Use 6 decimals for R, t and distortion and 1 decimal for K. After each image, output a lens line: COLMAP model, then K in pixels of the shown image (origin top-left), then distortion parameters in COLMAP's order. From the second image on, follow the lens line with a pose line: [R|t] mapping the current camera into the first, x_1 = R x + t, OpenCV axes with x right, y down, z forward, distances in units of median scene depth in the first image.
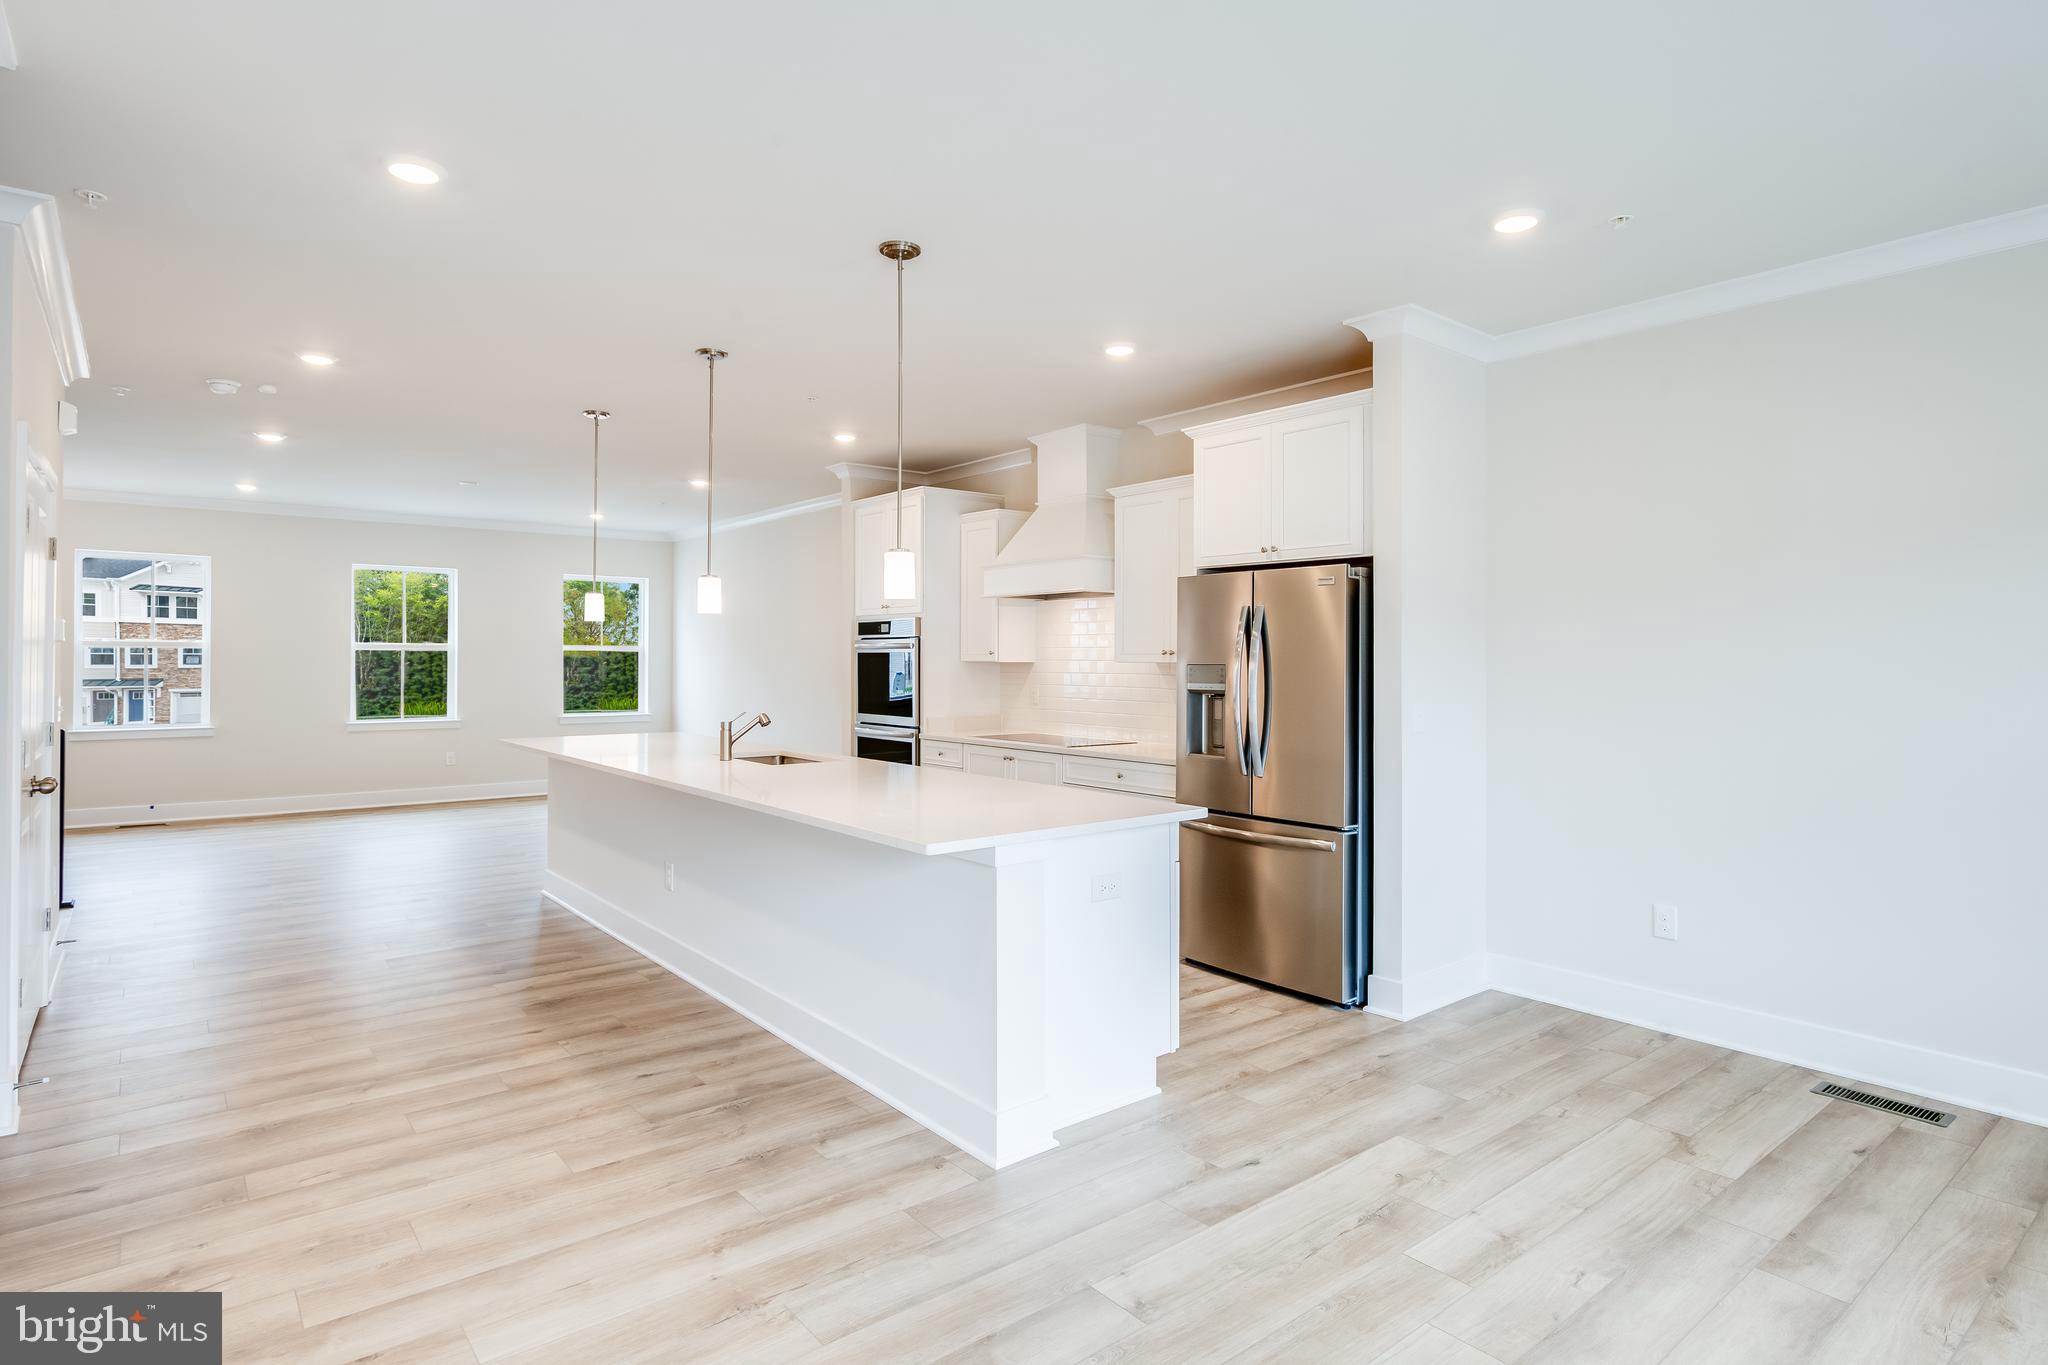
lens RADIAL K [[1076.4, 0, 1025.9], [0, 1076.4, 663.6], [0, 0, 1]] dist [-0.006517, -0.000760]
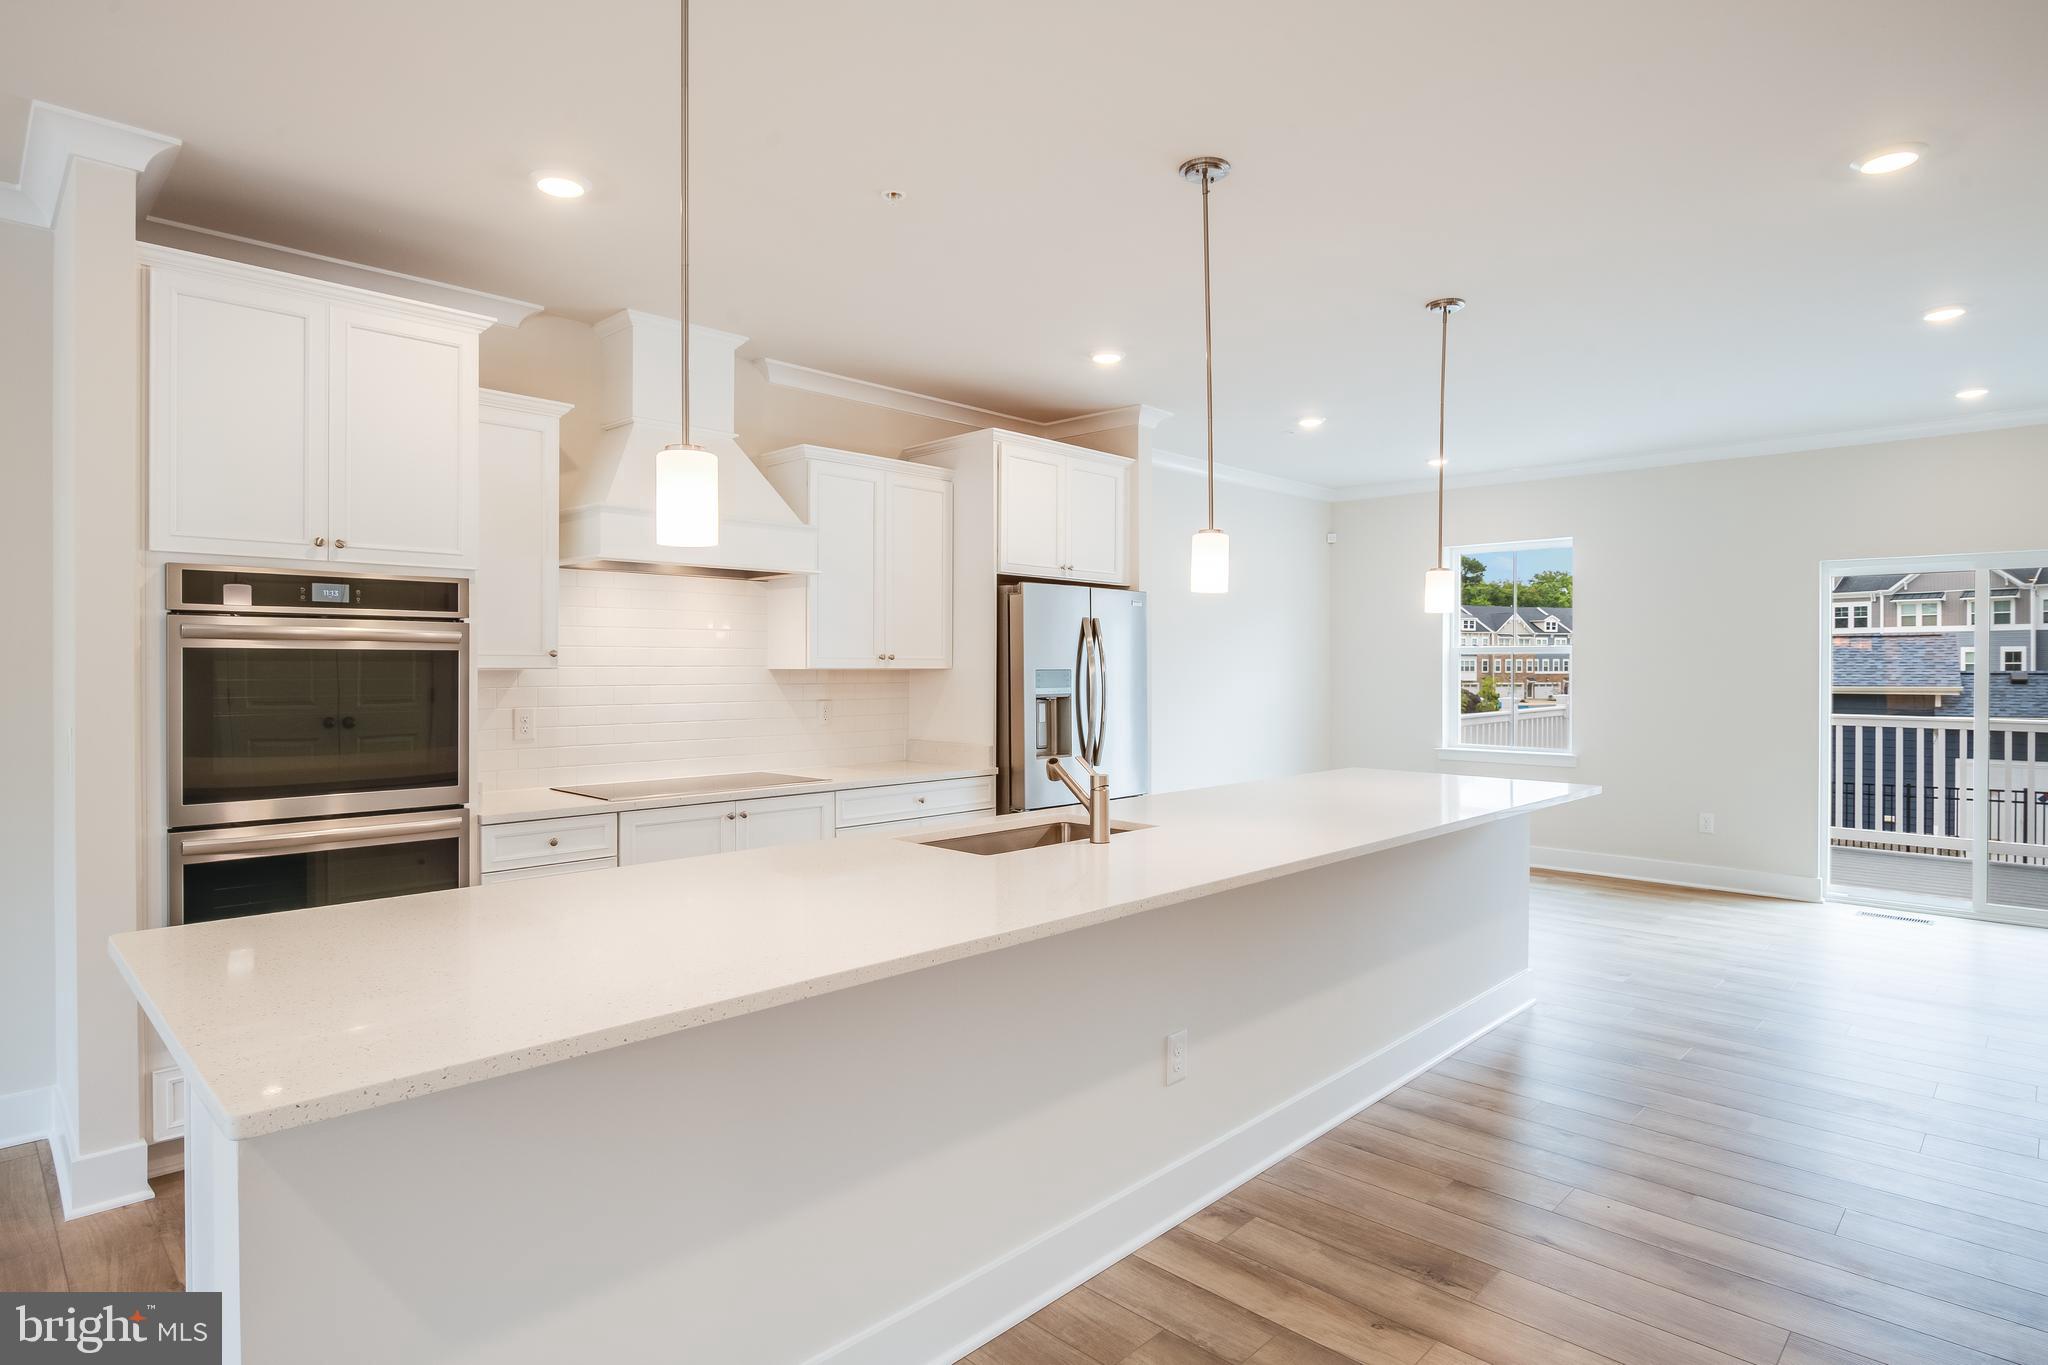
lens RADIAL K [[1078.6, 0, 1024.0], [0, 1078.6, 682.5], [0, 0, 1]] dist [-0.017744, -0.000790]
pose [[-0.112255, -0.017484, 0.993526, -0.481390], [0.002360, 0.999838, 0.017862, -0.003445], [-0.993677, 0.004350, -0.112196, 0.629532]]
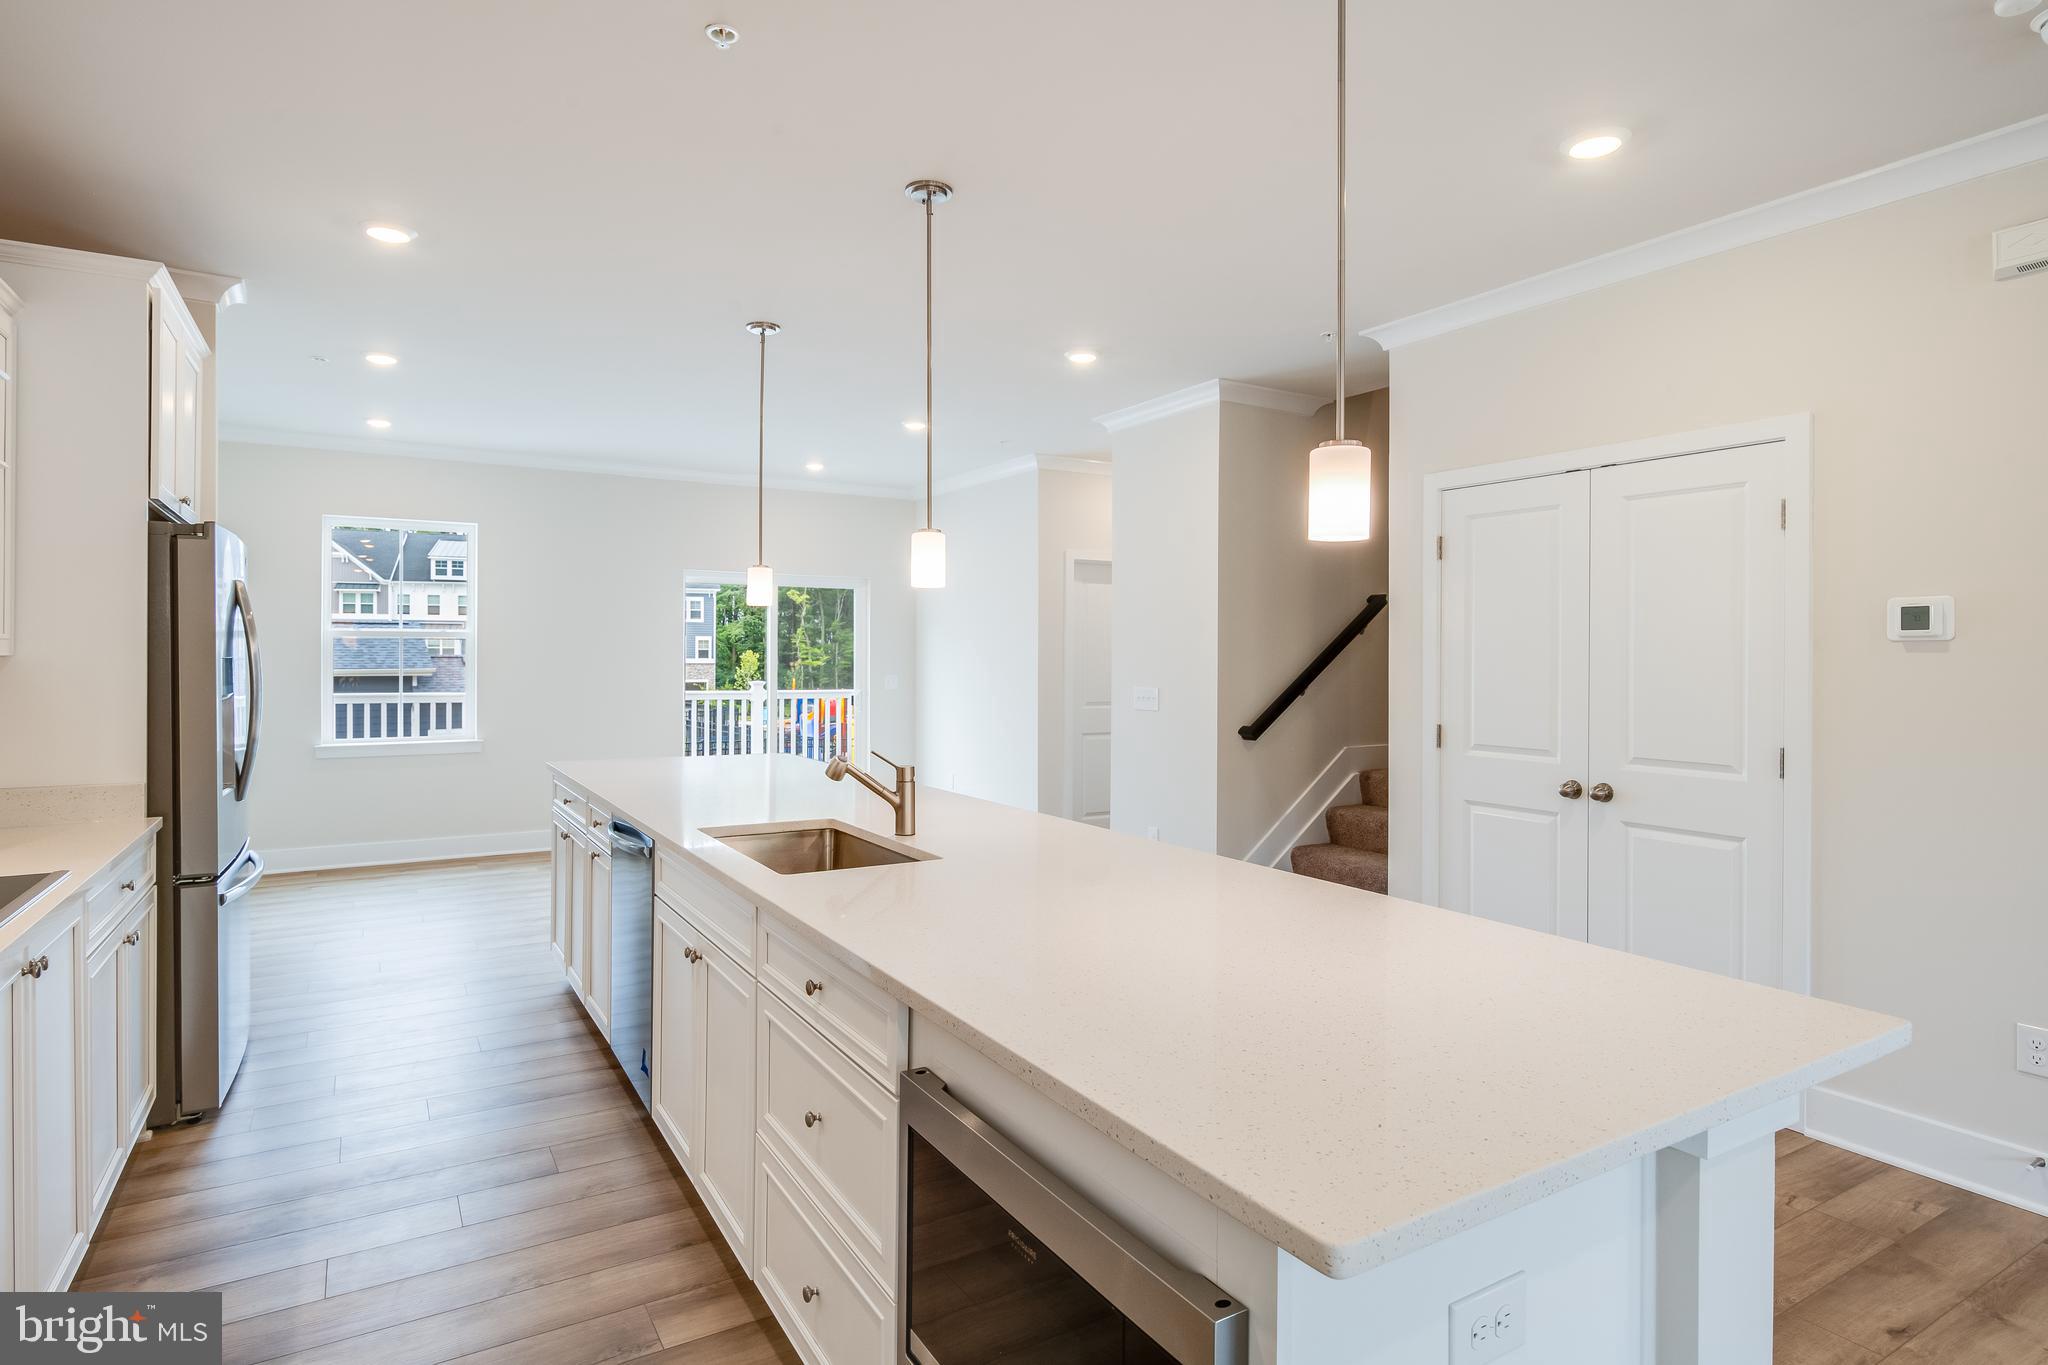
lens RADIAL K [[1076.4, 0, 1025.9], [0, 1076.4, 663.6], [0, 0, 1]] dist [-0.006517, -0.000760]
pose [[-0.990424, -0.009590, 0.137728, -0.237566], [-0.008036, 0.999898, 0.011837, -0.004359], [-0.137827, 0.010617, -0.990399, 0.885248]]
